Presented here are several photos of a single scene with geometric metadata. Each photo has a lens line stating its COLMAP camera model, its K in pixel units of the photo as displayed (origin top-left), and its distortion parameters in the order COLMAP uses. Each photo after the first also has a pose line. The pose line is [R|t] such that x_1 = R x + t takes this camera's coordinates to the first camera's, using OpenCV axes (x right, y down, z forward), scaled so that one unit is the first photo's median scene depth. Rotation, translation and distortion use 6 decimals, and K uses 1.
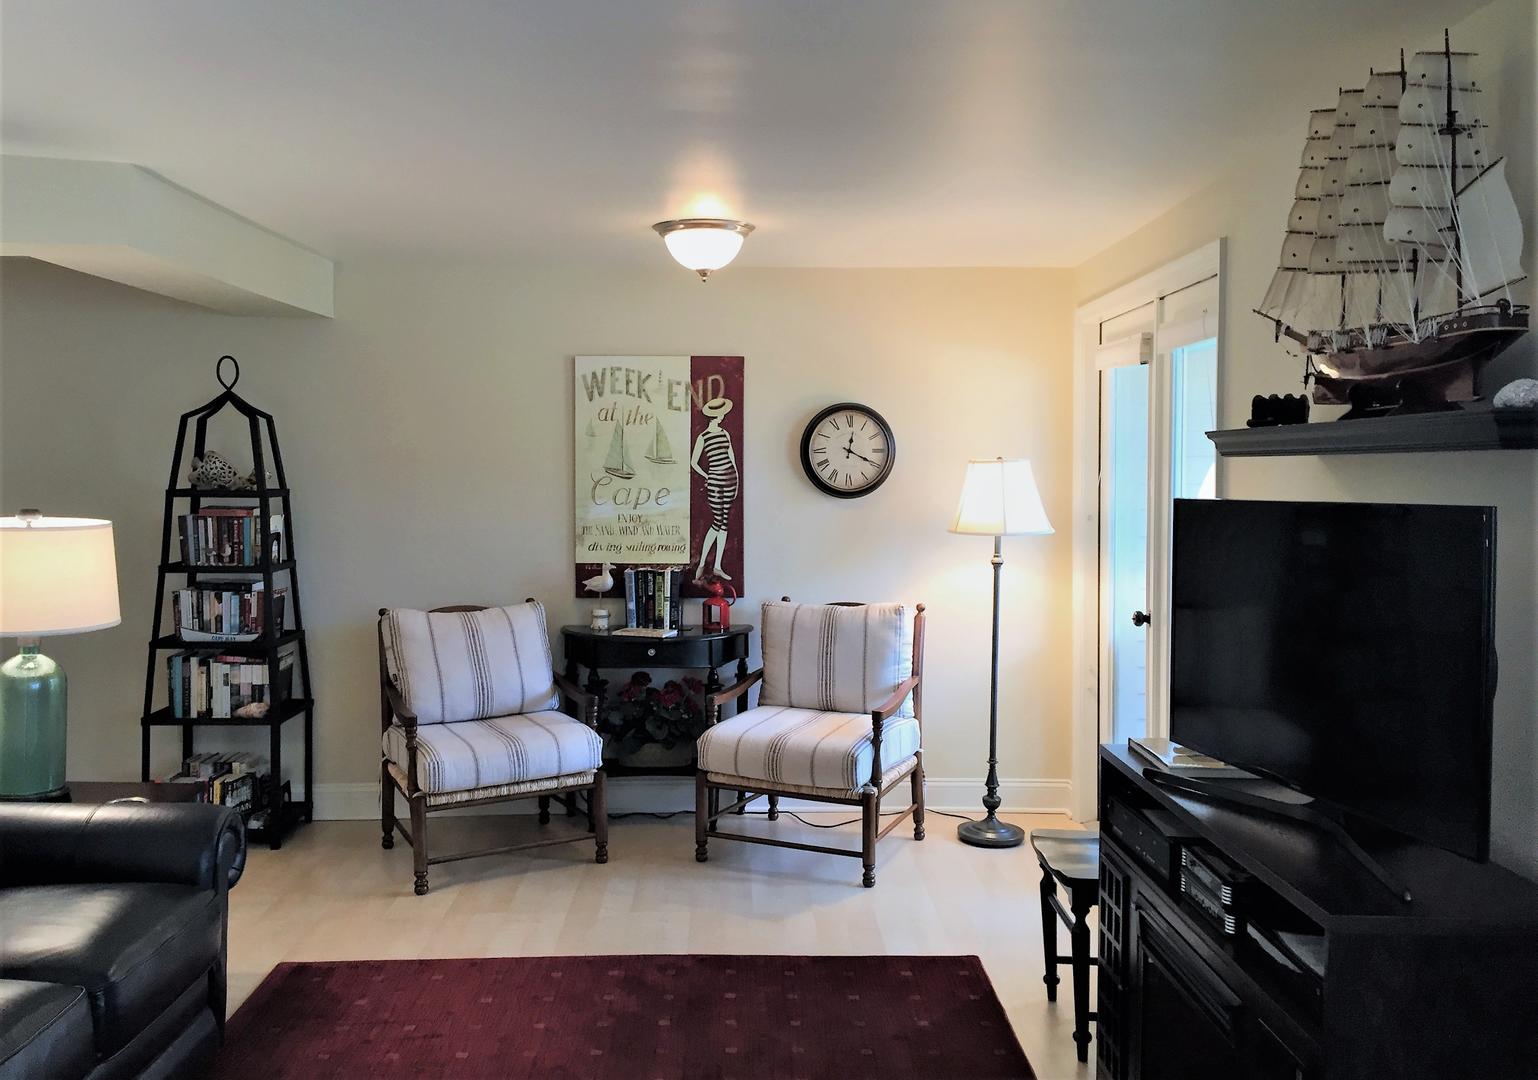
lens RADIAL K [[1285.4, 0, 769.0], [0, 1285.4, 540.0], [0, 0, 1]] dist [0.107491, -0.004624]
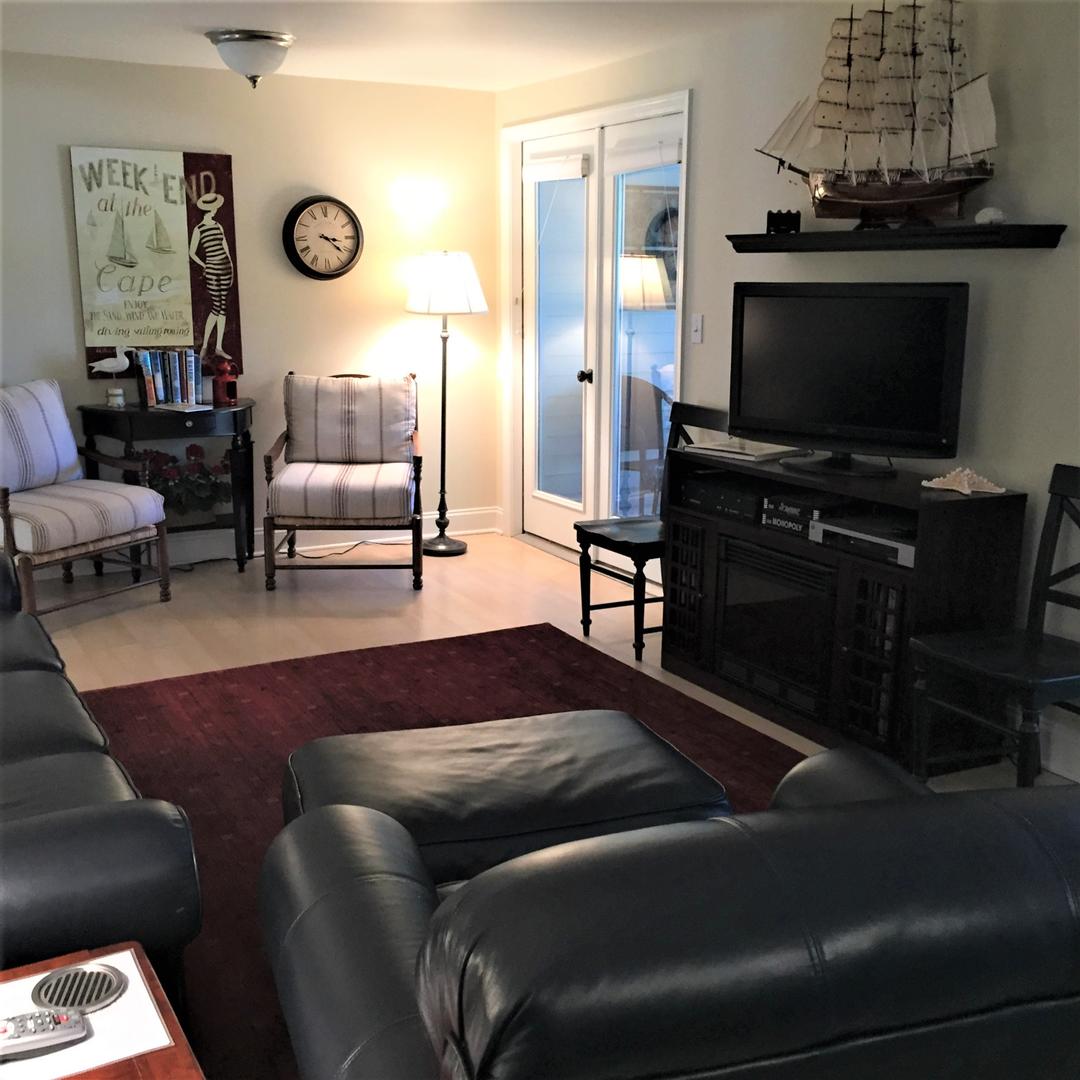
lens RADIAL K [[1162.6, 0, 540.0], [0, 1162.6, 540.0], [0, 0, 1]] dist [0.083141, -0.005799]
pose [[0.907061, -0.095298, 0.410071, -0.228146], [0.021030, 0.983083, 0.181947, 0.005297], [-0.420473, -0.156413, 0.893721, -0.077935]]
